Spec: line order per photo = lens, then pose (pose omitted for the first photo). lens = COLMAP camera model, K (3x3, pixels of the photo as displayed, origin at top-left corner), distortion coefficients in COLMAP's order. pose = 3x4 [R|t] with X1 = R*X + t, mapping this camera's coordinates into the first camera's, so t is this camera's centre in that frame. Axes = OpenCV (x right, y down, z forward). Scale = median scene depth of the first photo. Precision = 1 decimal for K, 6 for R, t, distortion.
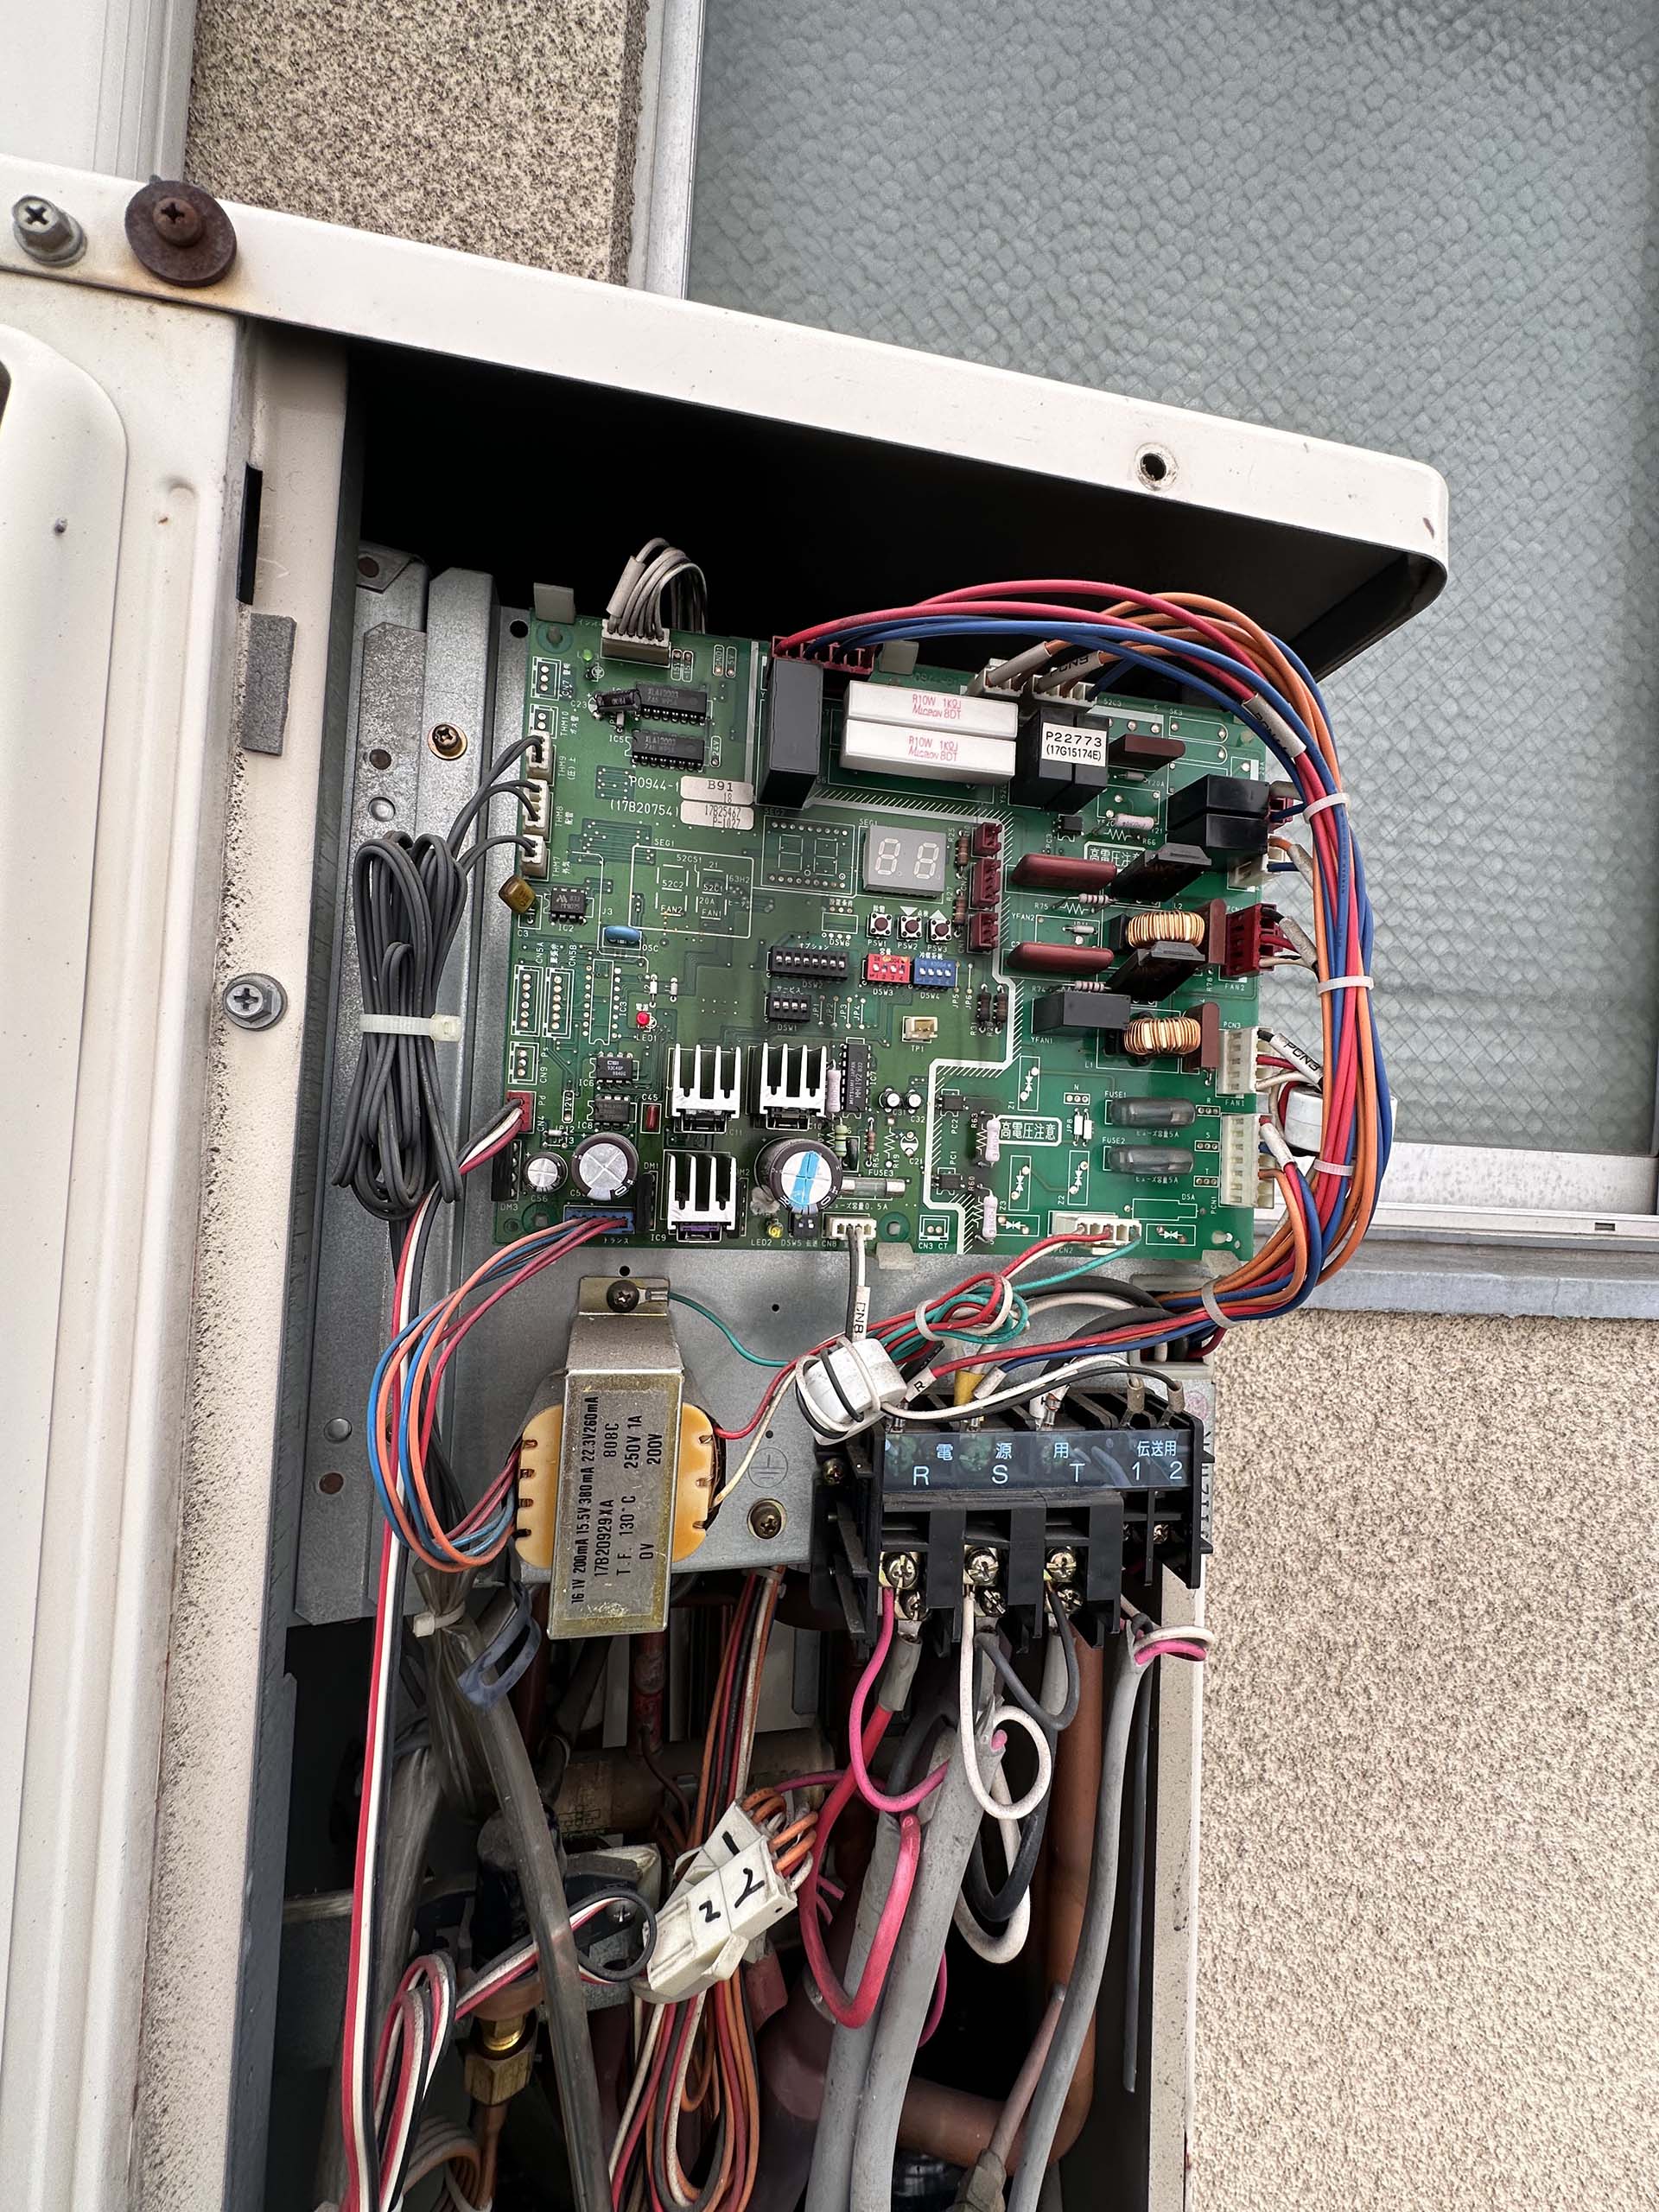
lens RADIAL K [[882.8, 0, 829.5], [0, 882.8, 1106.0], [0, 0, 1]] dist [-0.002008, 0.000967]
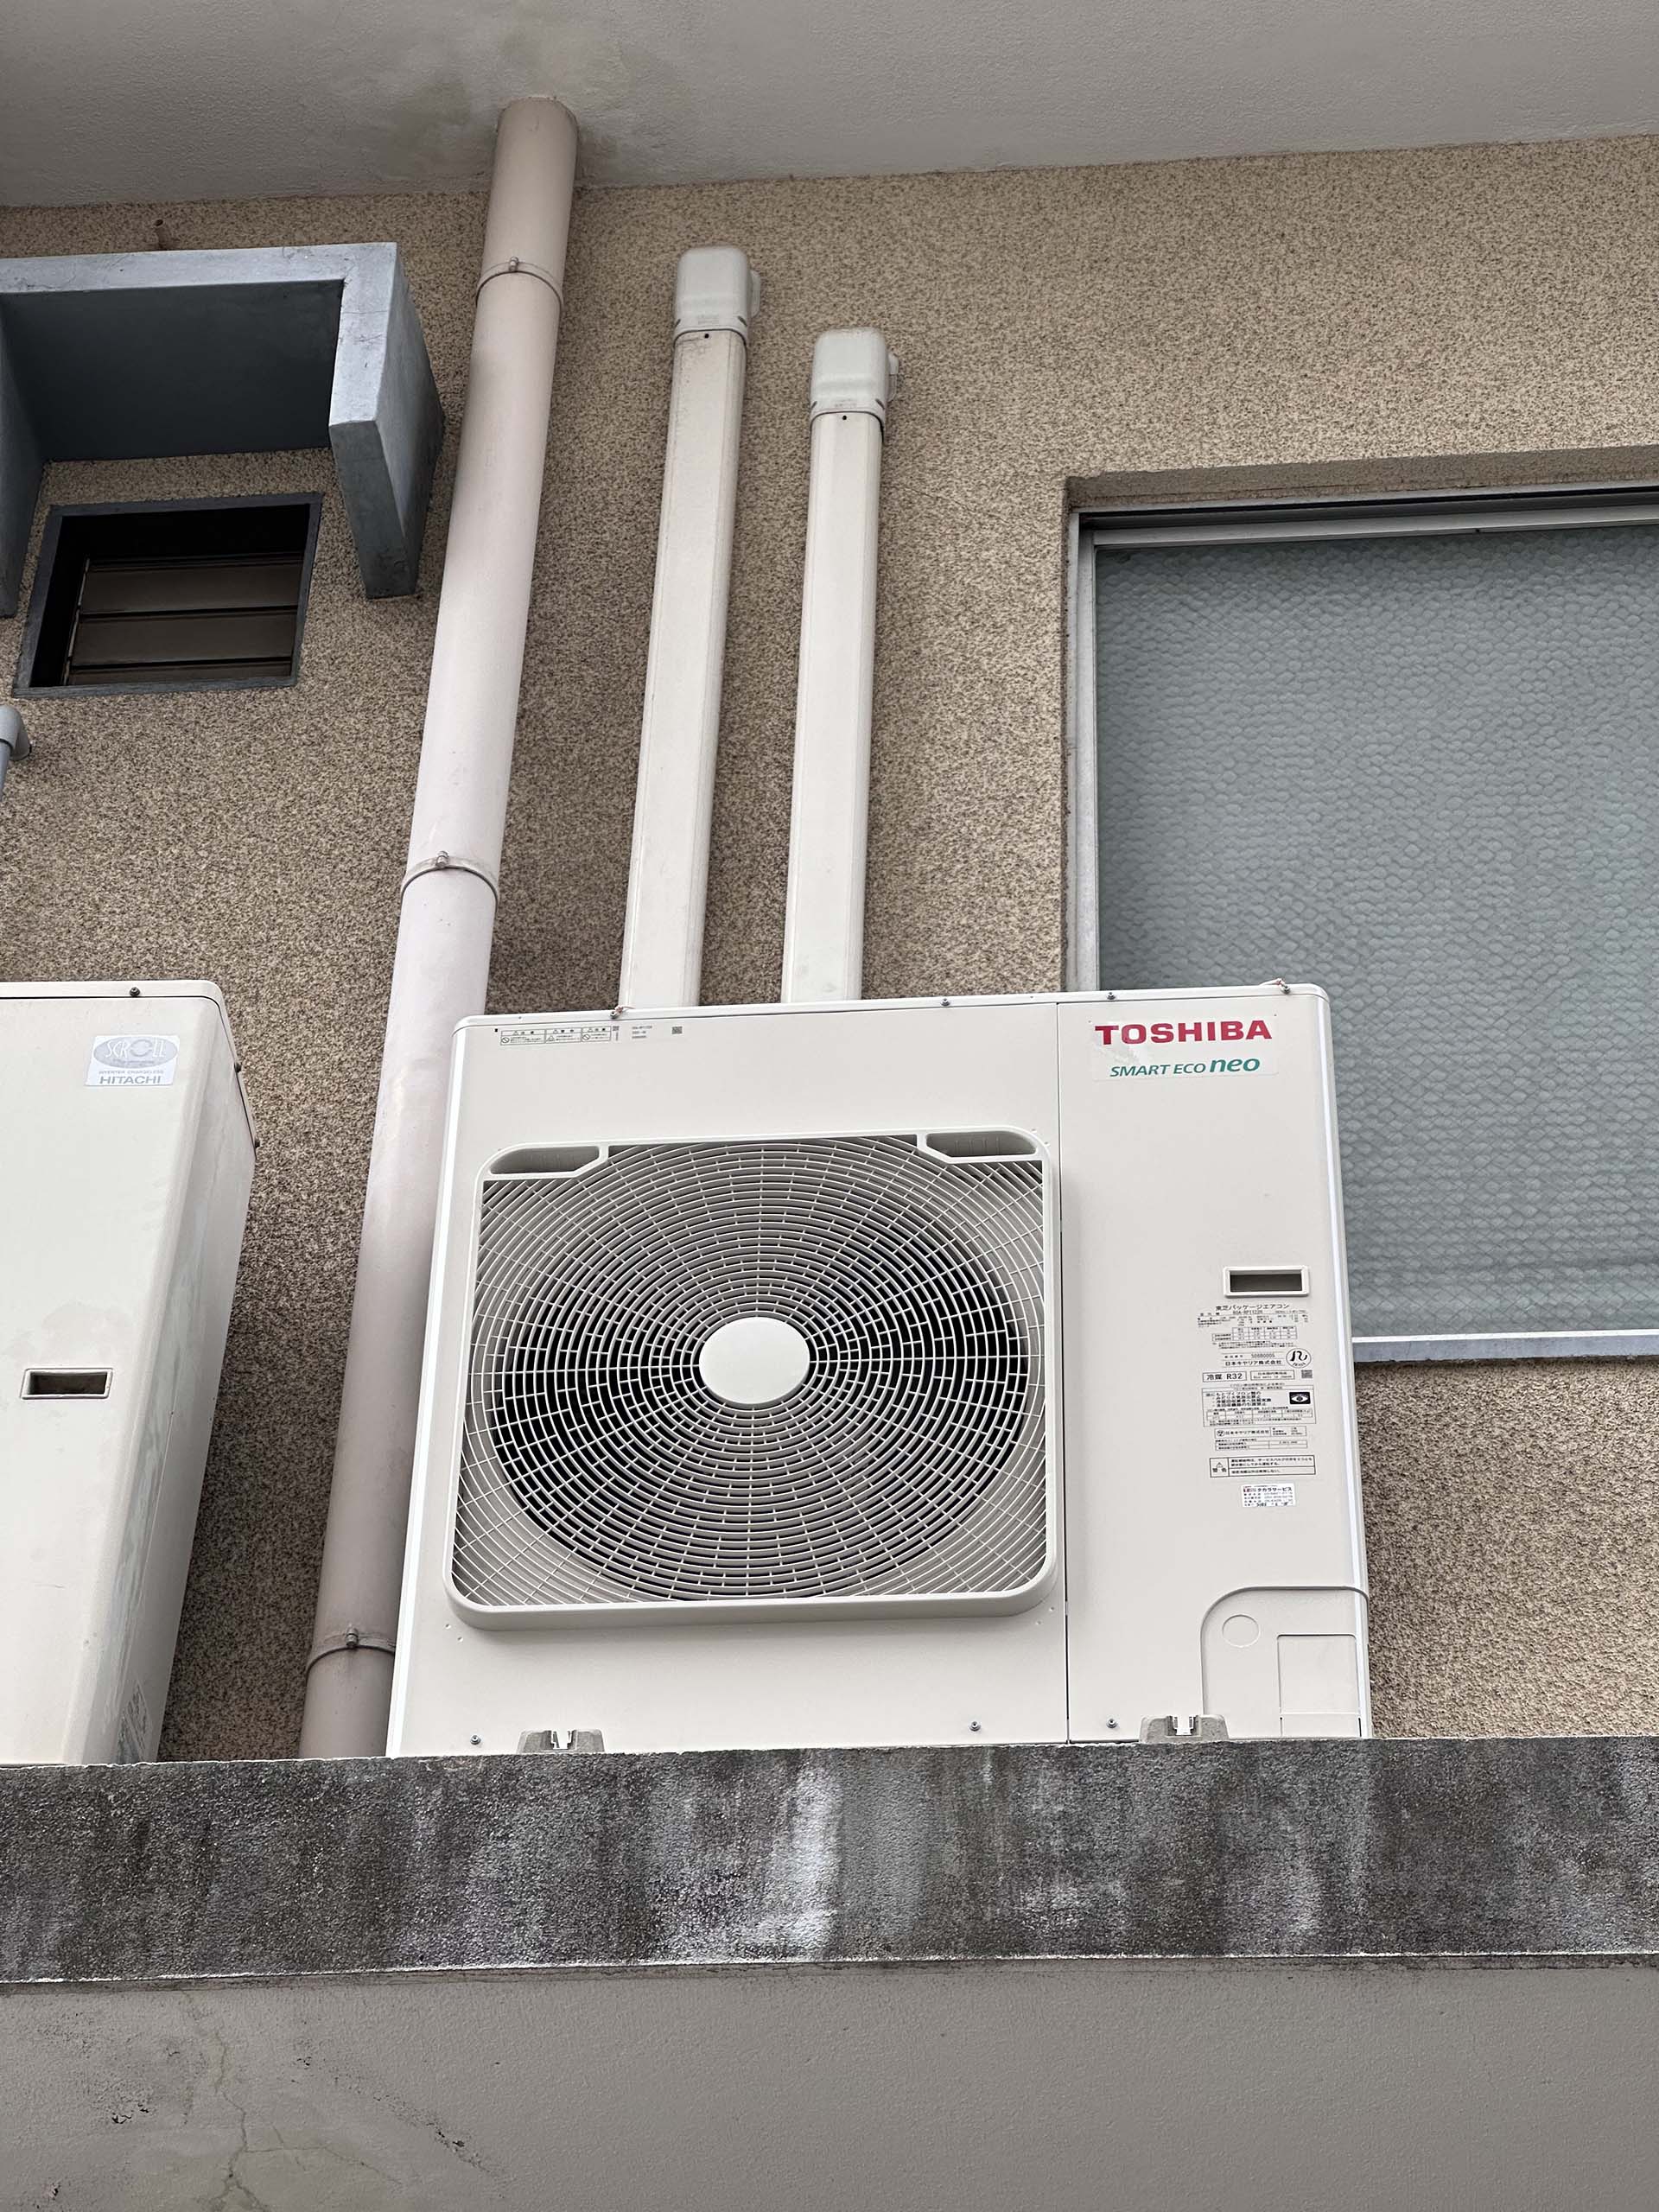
lens RADIAL K [[4957.5, 0, 829.5], [0, 4957.5, 1106.0], [0, 0, 1]] dist [0.748320, 0.389604]
pose [[0.973512, -0.169526, -0.153415, 0.777824], [0.027463, 0.752842, -0.657629, 5.760852], [0.226982, 0.635996, 0.737556, -6.202647]]
